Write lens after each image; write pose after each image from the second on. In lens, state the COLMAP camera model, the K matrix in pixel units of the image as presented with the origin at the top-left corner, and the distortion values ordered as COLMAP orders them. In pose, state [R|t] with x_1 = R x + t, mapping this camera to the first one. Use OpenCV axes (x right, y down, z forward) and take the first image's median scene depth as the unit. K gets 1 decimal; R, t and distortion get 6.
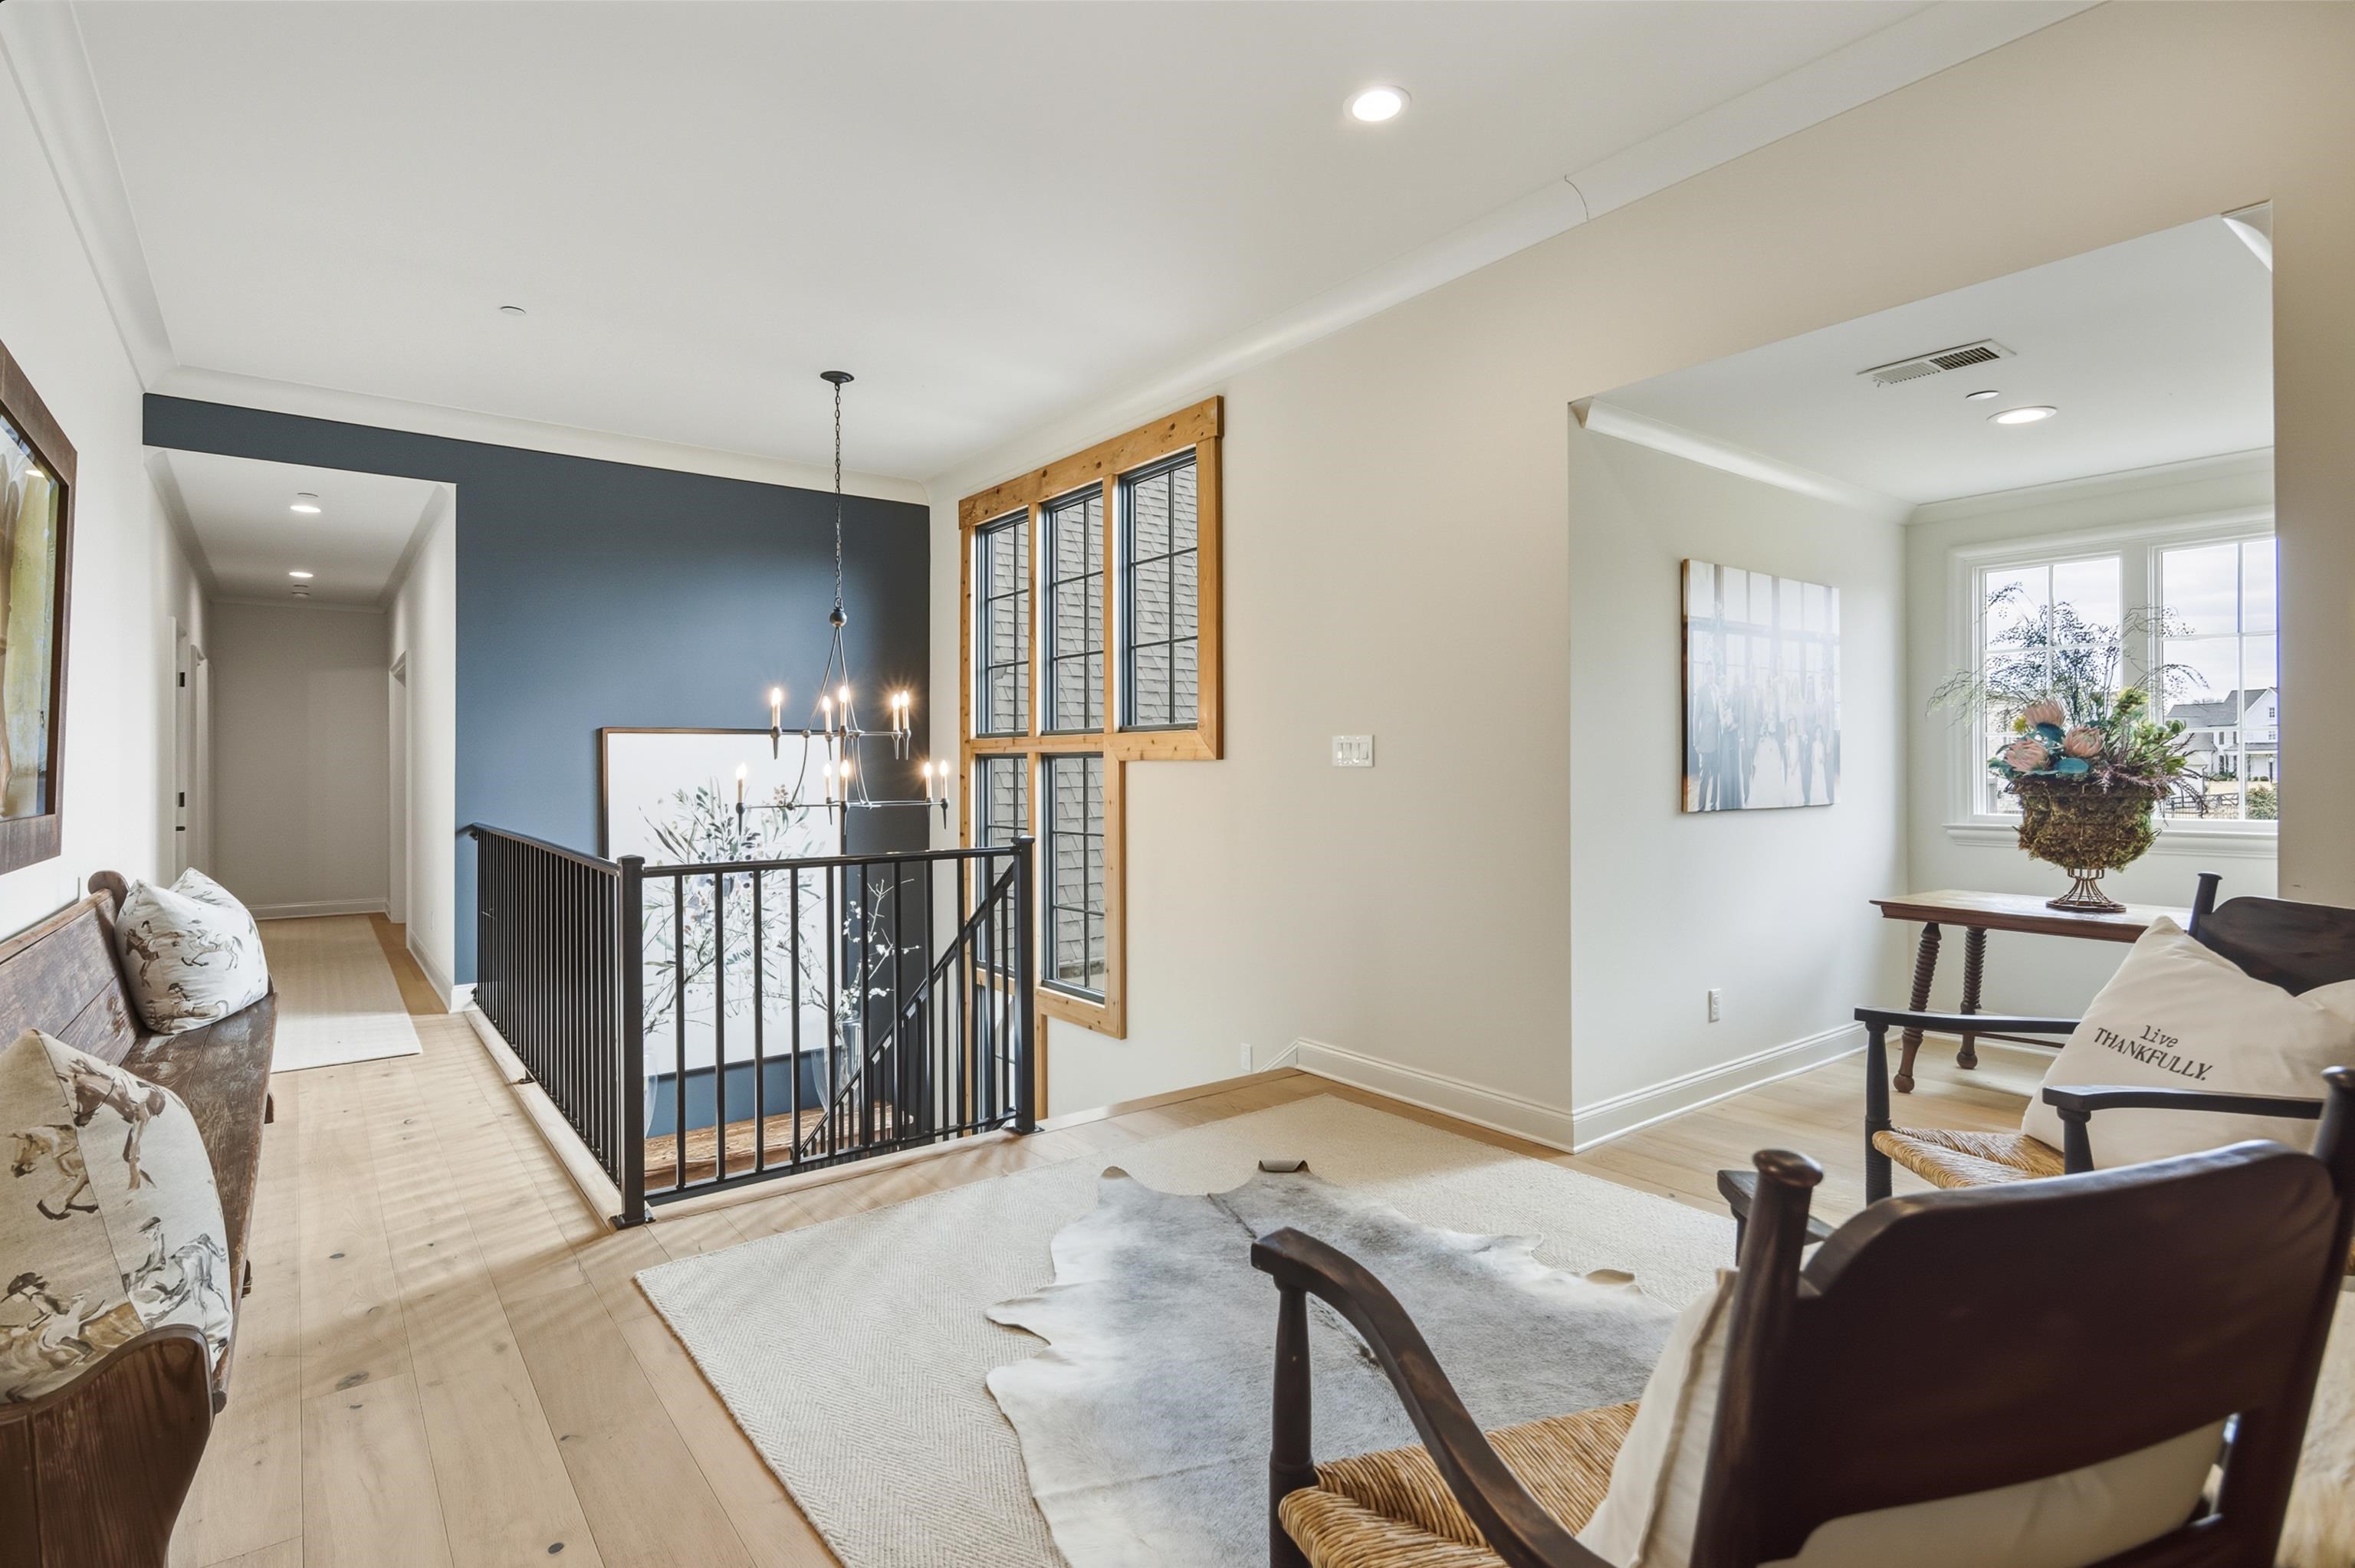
lens RADIAL K [[1162.5, 0, 1169.7], [0, 1162.5, 782.5], [0, 0, 1]] dist [-0.003178, -0.001772]
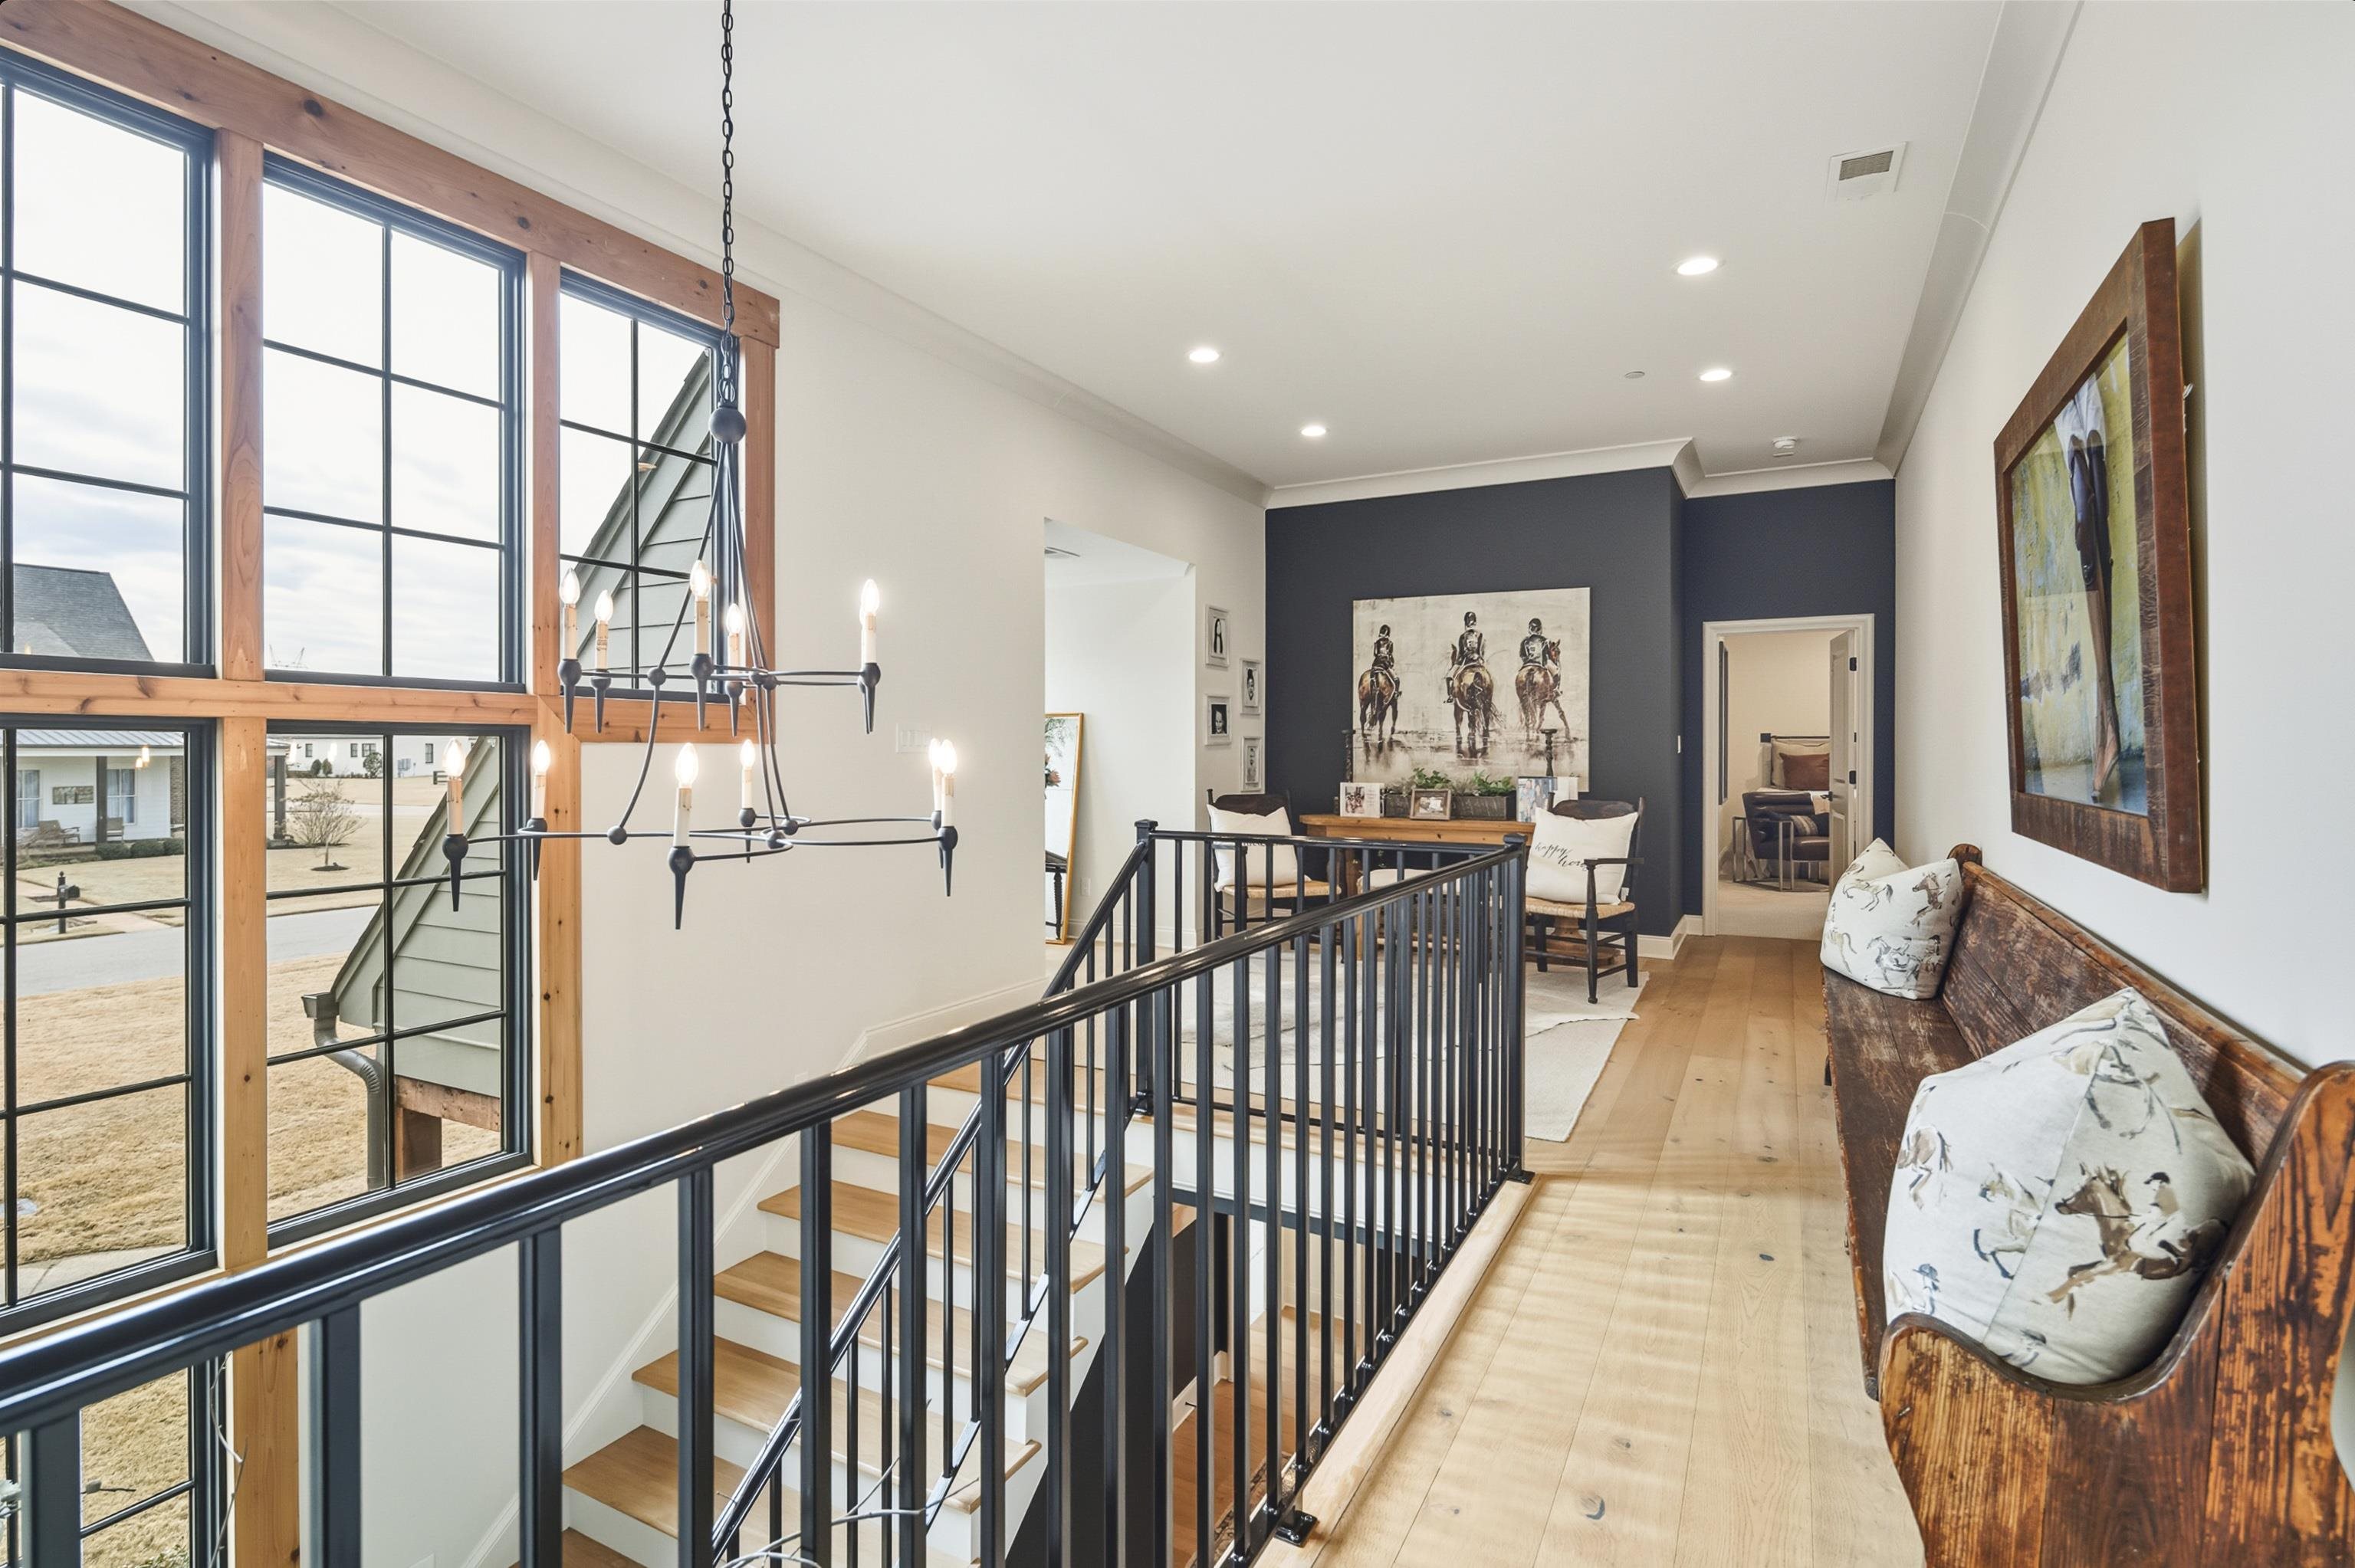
lens RADIAL K [[1162.5, 0, 1168.9], [0, 1162.5, 758.4], [0, 0, 1]] dist [-0.003178, -0.001772]
pose [[-0.424978, 0.000008, 0.905204, -1.273168], [0.012660, 0.999902, 0.005935, -0.014205], [-0.905115, 0.013982, -0.424936, 1.710843]]
